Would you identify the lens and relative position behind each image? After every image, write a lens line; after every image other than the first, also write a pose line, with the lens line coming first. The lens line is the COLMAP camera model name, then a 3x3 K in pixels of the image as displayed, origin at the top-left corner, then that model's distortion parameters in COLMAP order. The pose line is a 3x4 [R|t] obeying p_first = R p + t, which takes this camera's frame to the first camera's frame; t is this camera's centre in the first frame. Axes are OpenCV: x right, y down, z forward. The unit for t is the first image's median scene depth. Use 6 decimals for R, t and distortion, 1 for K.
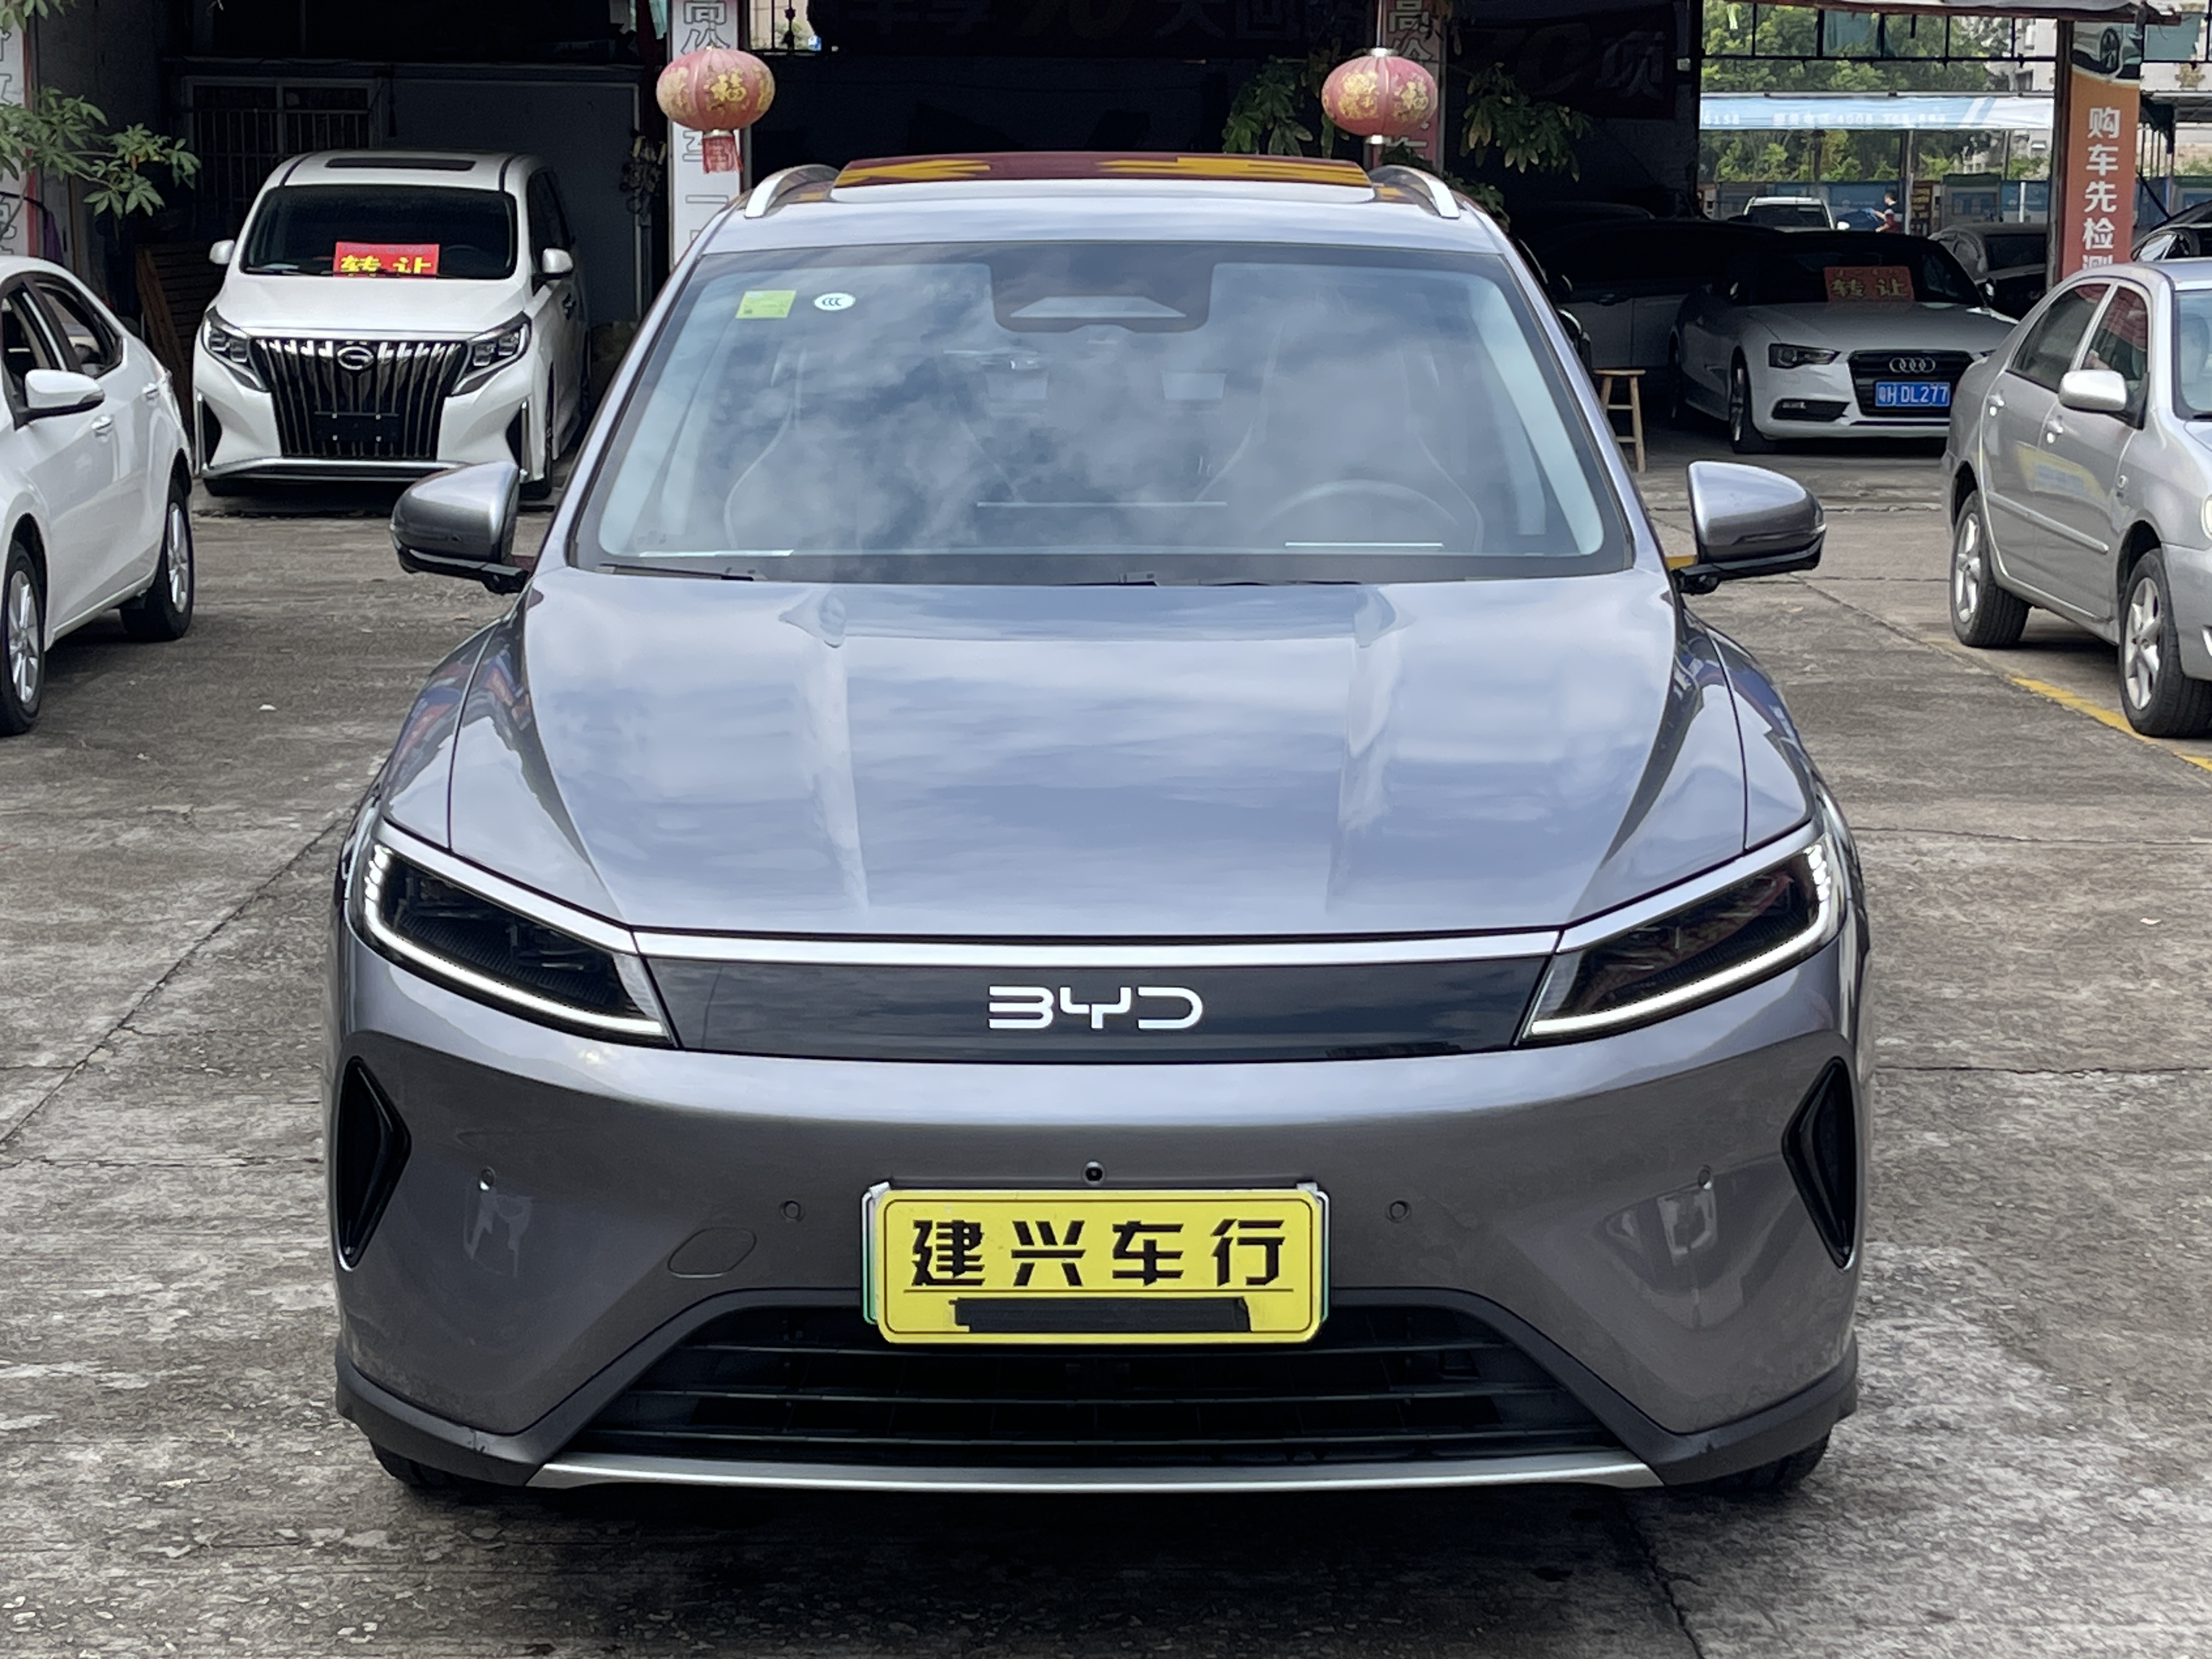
lens RADIAL K [[4340.3, 0, 1106.0], [0, 4340.3, 829.5], [0, 0, 1]] dist [0.159099, -0.252533]
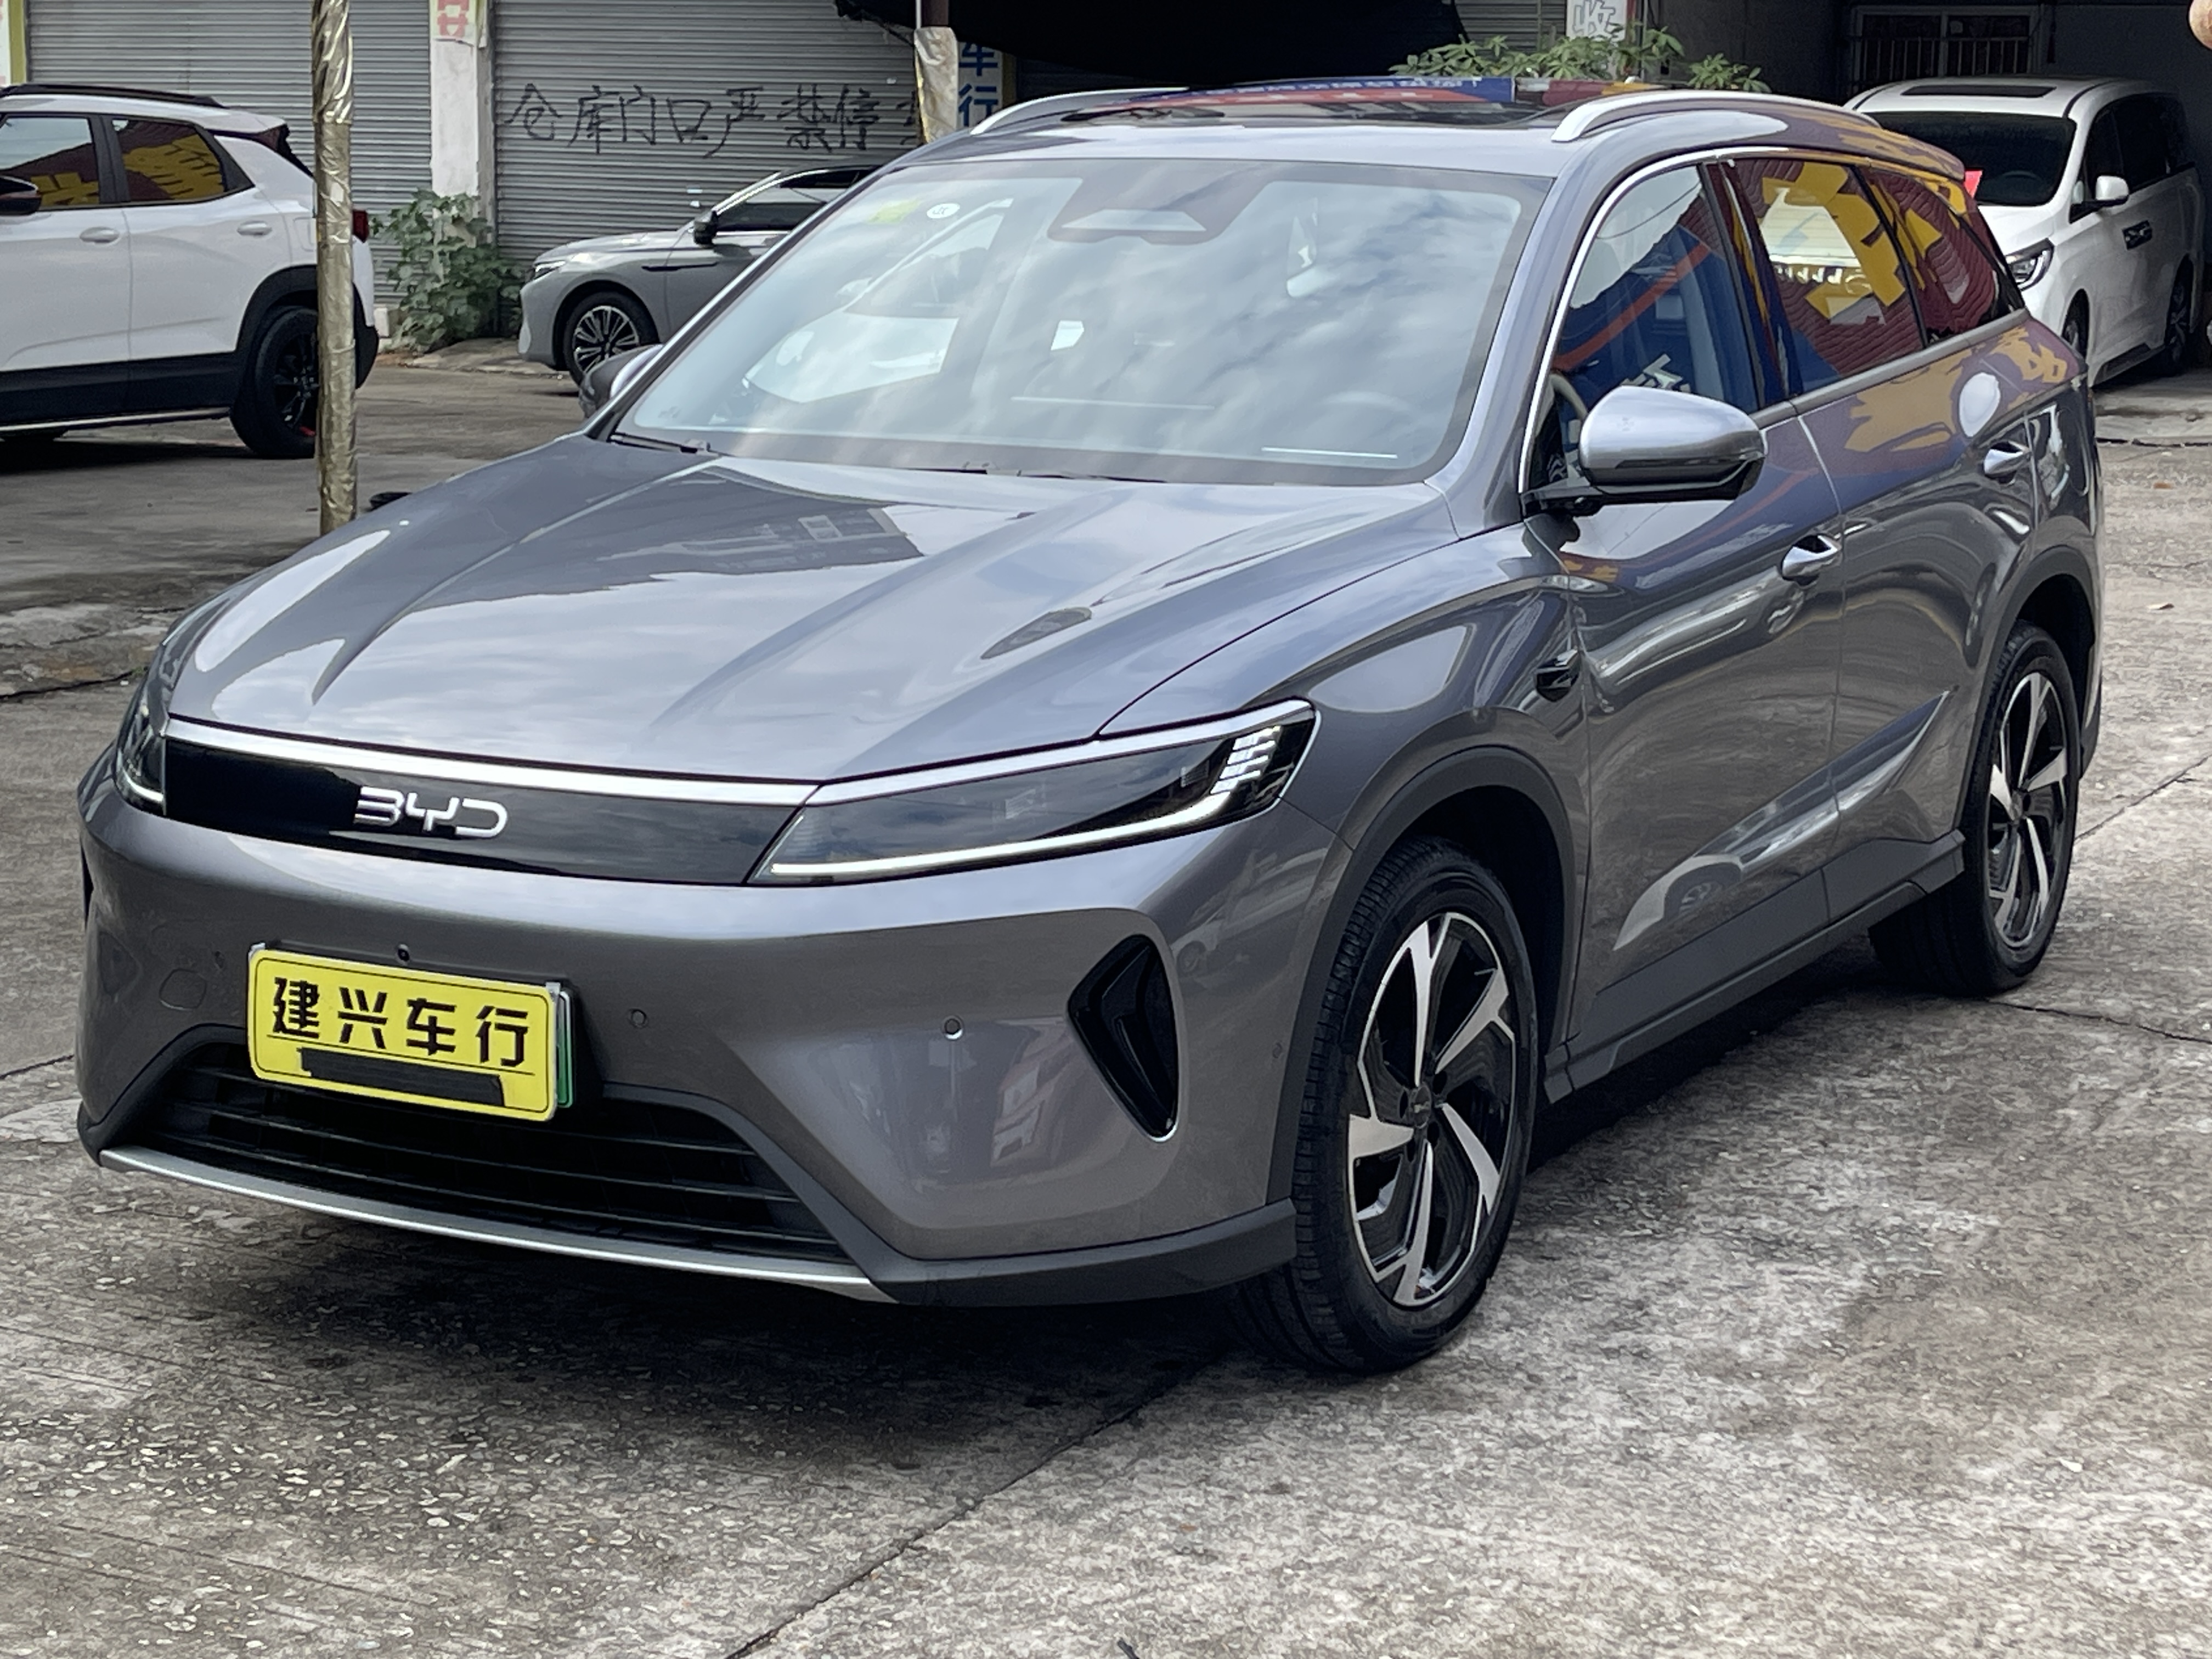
lens RADIAL K [[4340.3, 0, 1106.0], [0, 4340.3, 829.5], [0, 0, 1]] dist [0.159099, -0.252533]
pose [[0.868162, 0.093767, -0.487342, 0.721477], [-0.086158, 0.995554, 0.038066, -0.013986], [0.488745, 0.008941, 0.872381, 0.080118]]
